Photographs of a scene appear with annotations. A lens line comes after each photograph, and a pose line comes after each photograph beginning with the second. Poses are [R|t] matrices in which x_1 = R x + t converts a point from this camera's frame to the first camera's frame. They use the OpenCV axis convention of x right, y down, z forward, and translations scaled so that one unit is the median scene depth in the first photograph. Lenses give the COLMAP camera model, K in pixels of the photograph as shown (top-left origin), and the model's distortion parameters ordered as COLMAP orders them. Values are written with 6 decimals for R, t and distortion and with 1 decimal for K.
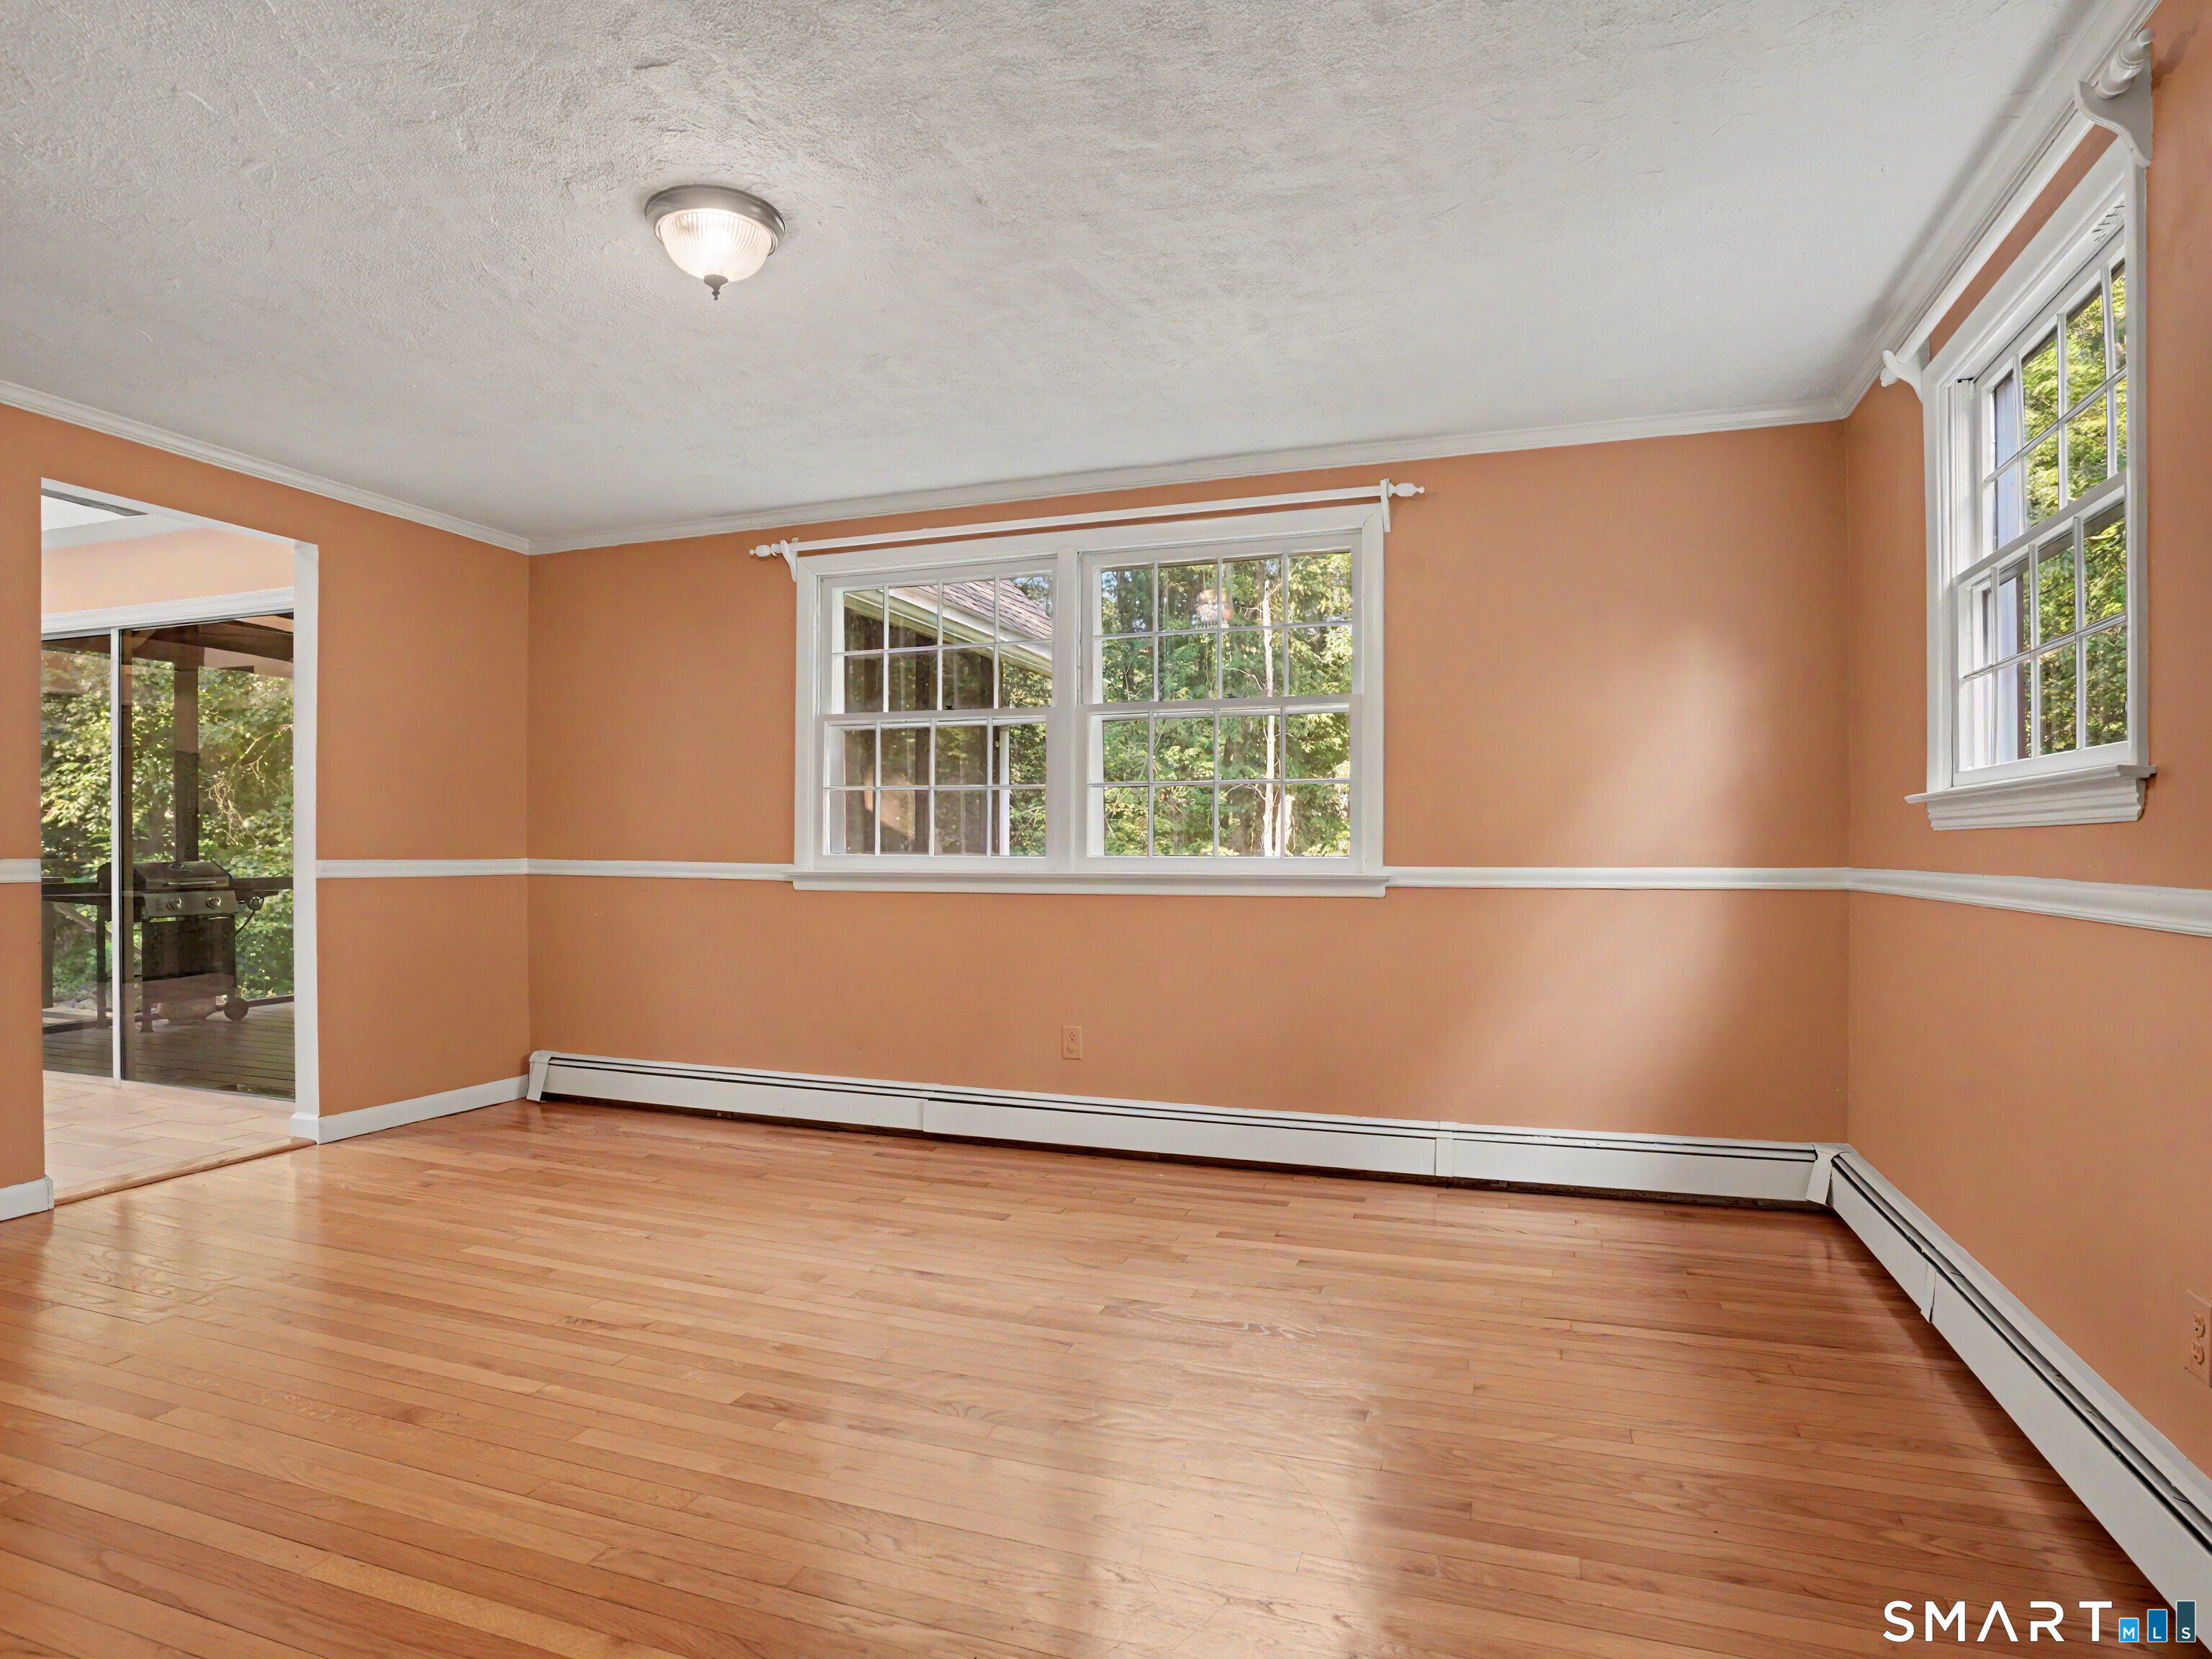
lens RADIAL K [[1222.0, 0, 1108.1], [0, 1222.0, 846.2], [0, 0, 1]] dist [-0.084627, 0.039745]
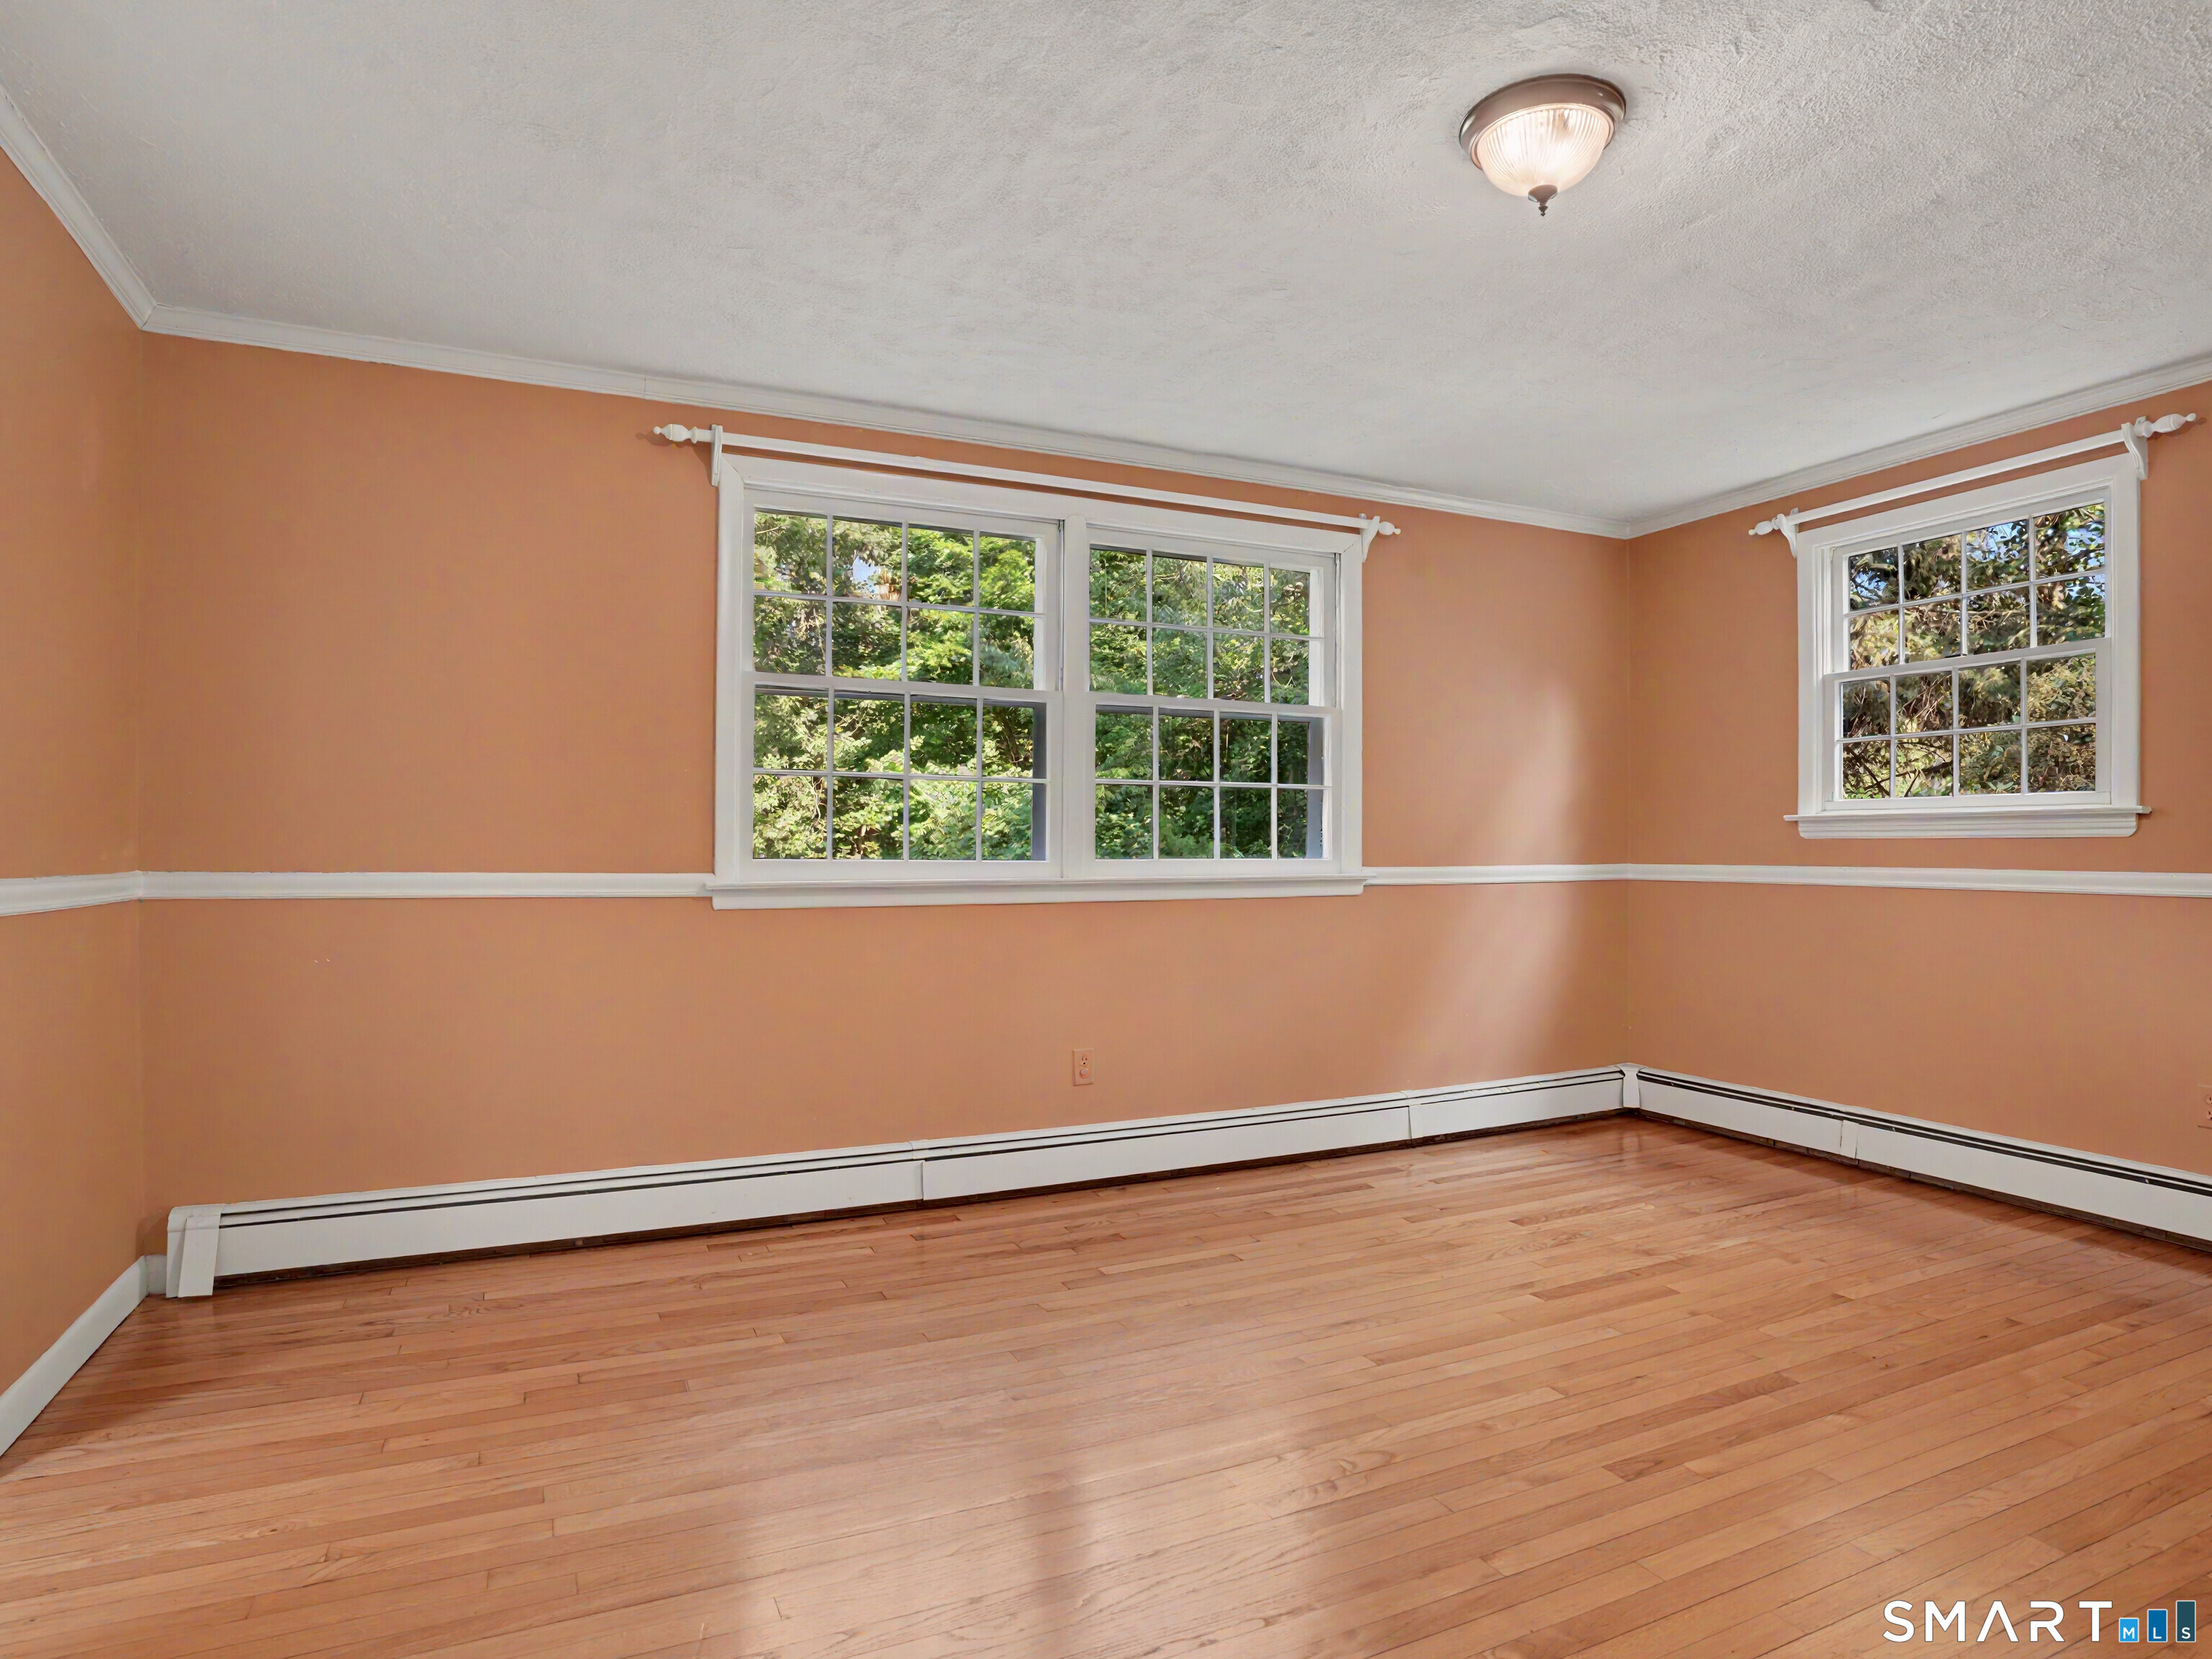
lens RADIAL K [[1222.0, 0, 1108.1], [0, 1222.0, 846.2], [0, 0, 1]] dist [-0.084627, 0.039745]
pose [[0.713565, -0.001006, 0.700588, -0.715125], [-0.001217, 0.999996, 0.002676, -0.004779], [-0.700588, -0.002762, 0.713561, 0.380290]]
